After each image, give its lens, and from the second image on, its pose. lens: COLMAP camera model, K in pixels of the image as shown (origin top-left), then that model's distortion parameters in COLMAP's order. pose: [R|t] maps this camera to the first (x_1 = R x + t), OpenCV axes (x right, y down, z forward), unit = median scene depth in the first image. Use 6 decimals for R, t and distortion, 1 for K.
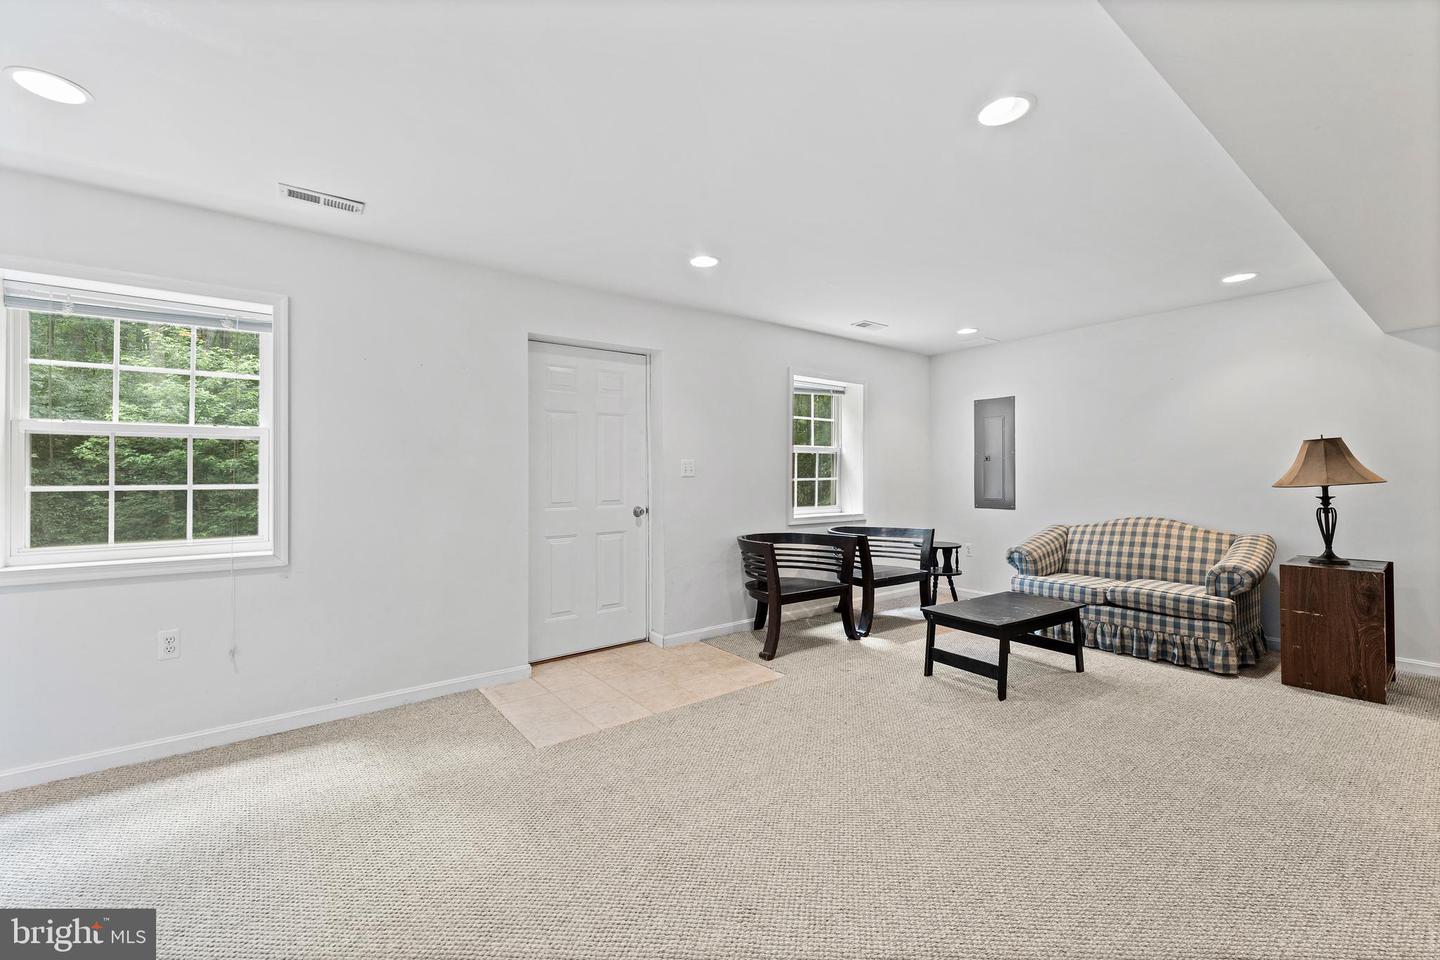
lens RADIAL K [[577.6, 0, 716.3], [0, 577.6, 485.0], [0, 0, 1]] dist [-0.004655, 0.000432]
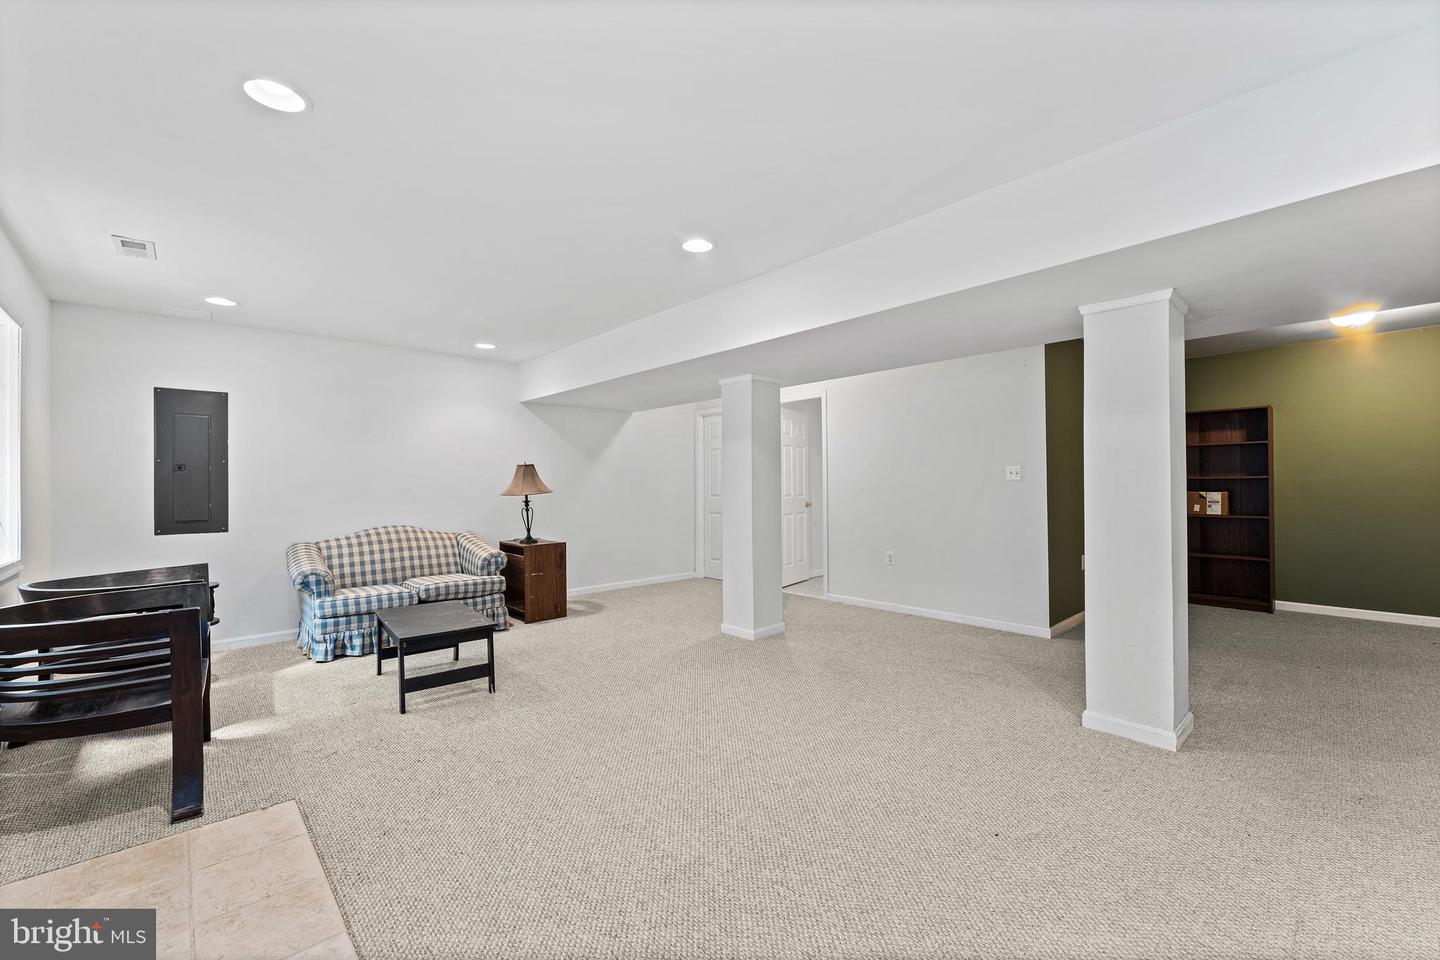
lens RADIAL K [[577.6, 0, 722.5], [0, 577.6, 486.3], [0, 0, 1]] dist [-0.004655, 0.000432]
pose [[-0.096922, 0.005021, 0.995279, -0.508743], [0.024610, 0.999694, -0.002646, -0.002633], [-0.994988, 0.024237, -0.097015, 0.532098]]
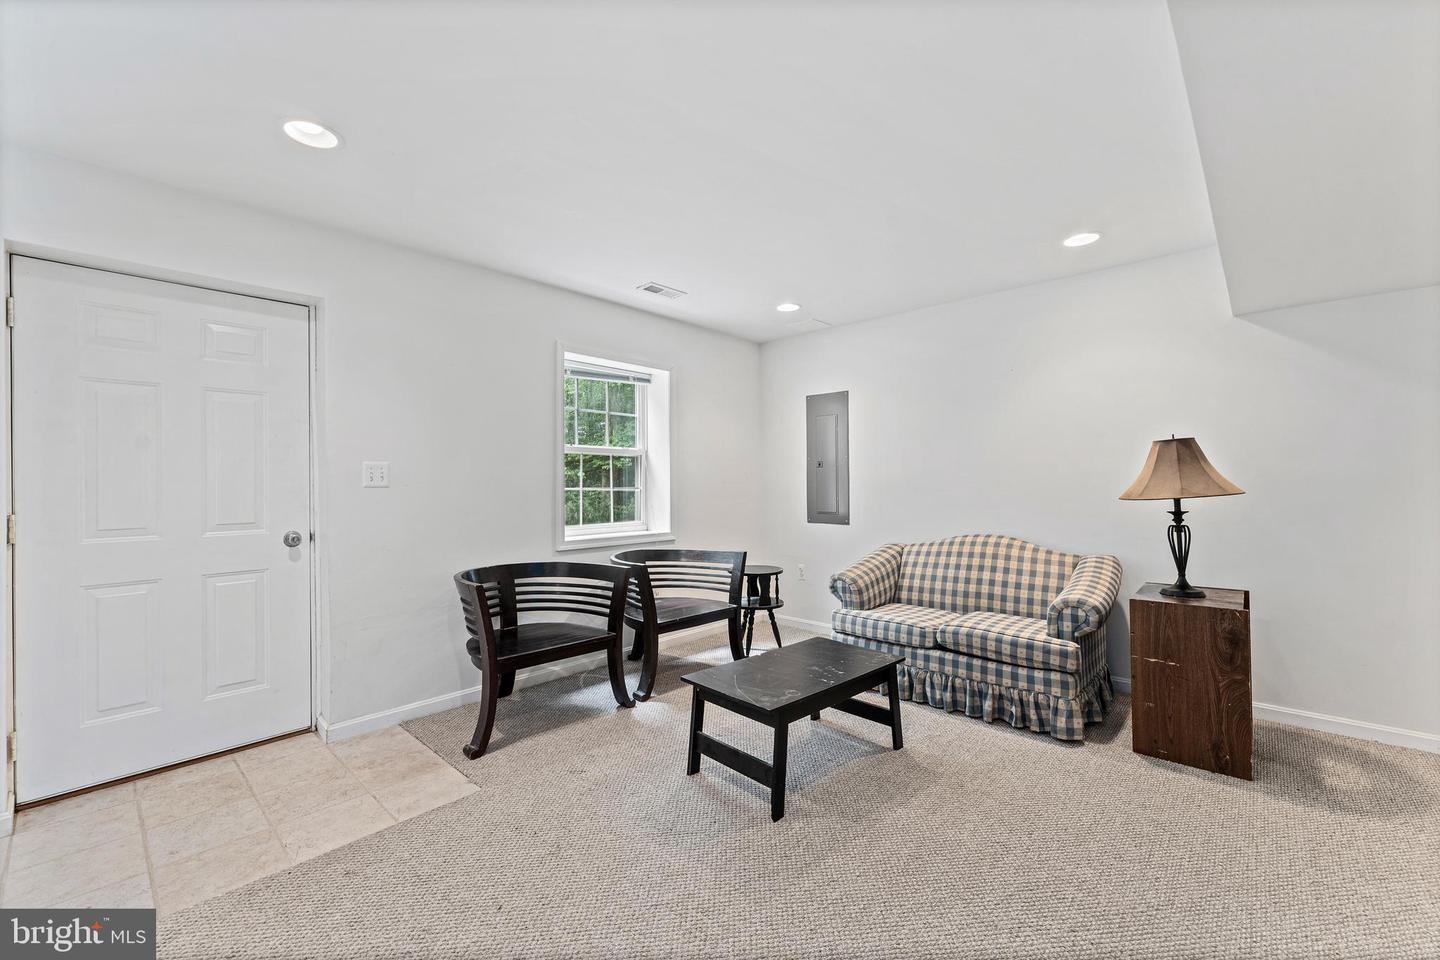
lens RADIAL K [[577.6, 0, 716.2], [0, 577.6, 488.2], [0, 0, 1]] dist [-0.004655, 0.000432]
pose [[0.984614, -0.001204, 0.174738, 0.247822], [0.002666, 0.999963, -0.008135, -0.006342], [-0.174722, 0.008475, 0.984581, 0.278894]]
